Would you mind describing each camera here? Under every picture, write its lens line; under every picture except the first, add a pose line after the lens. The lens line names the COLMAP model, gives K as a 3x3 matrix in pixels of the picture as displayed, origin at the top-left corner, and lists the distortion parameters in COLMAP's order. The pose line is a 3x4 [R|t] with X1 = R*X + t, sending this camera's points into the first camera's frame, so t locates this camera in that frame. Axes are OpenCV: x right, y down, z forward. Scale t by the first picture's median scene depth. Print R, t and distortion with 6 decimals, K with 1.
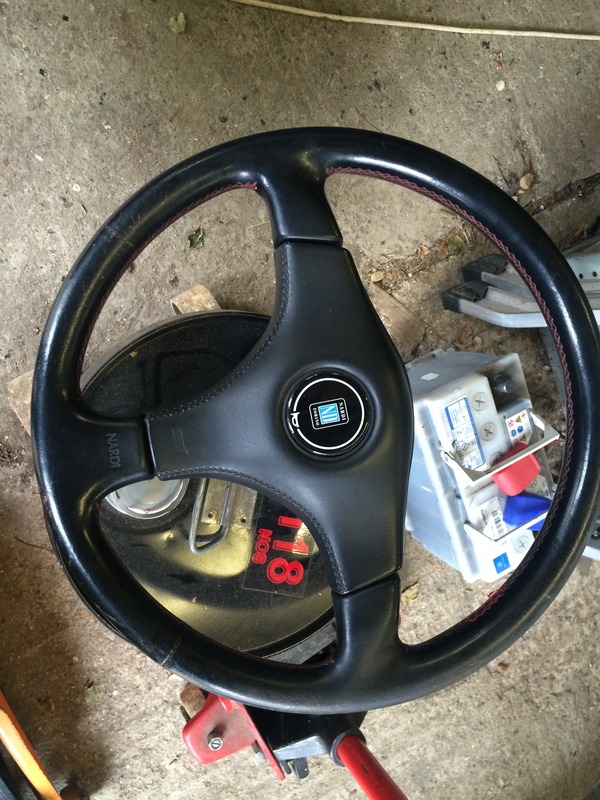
lens RADIAL K [[661.6, 0, 300.0], [0, 661.6, 400.0], [0, 0, 1]] dist [0.024974, -0.010145]
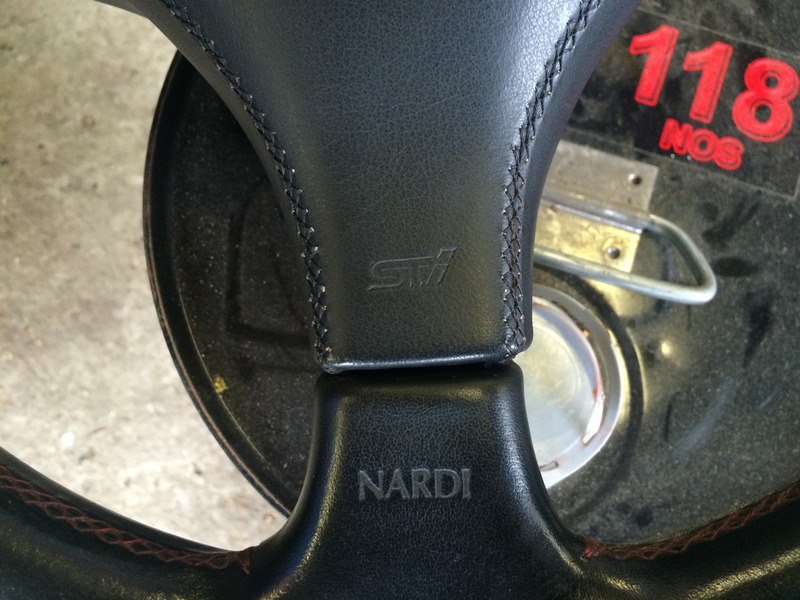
lens RADIAL K [[661.6, 0, 400.0], [0, 661.6, 300.0], [0, 0, 1]] dist [0.024974, -0.010145]
pose [[0.102993, -0.988399, -0.111621, -0.127975], [0.992935, 0.108810, -0.047326, 0.057827], [0.058923, -0.105958, 0.992623, 0.548270]]
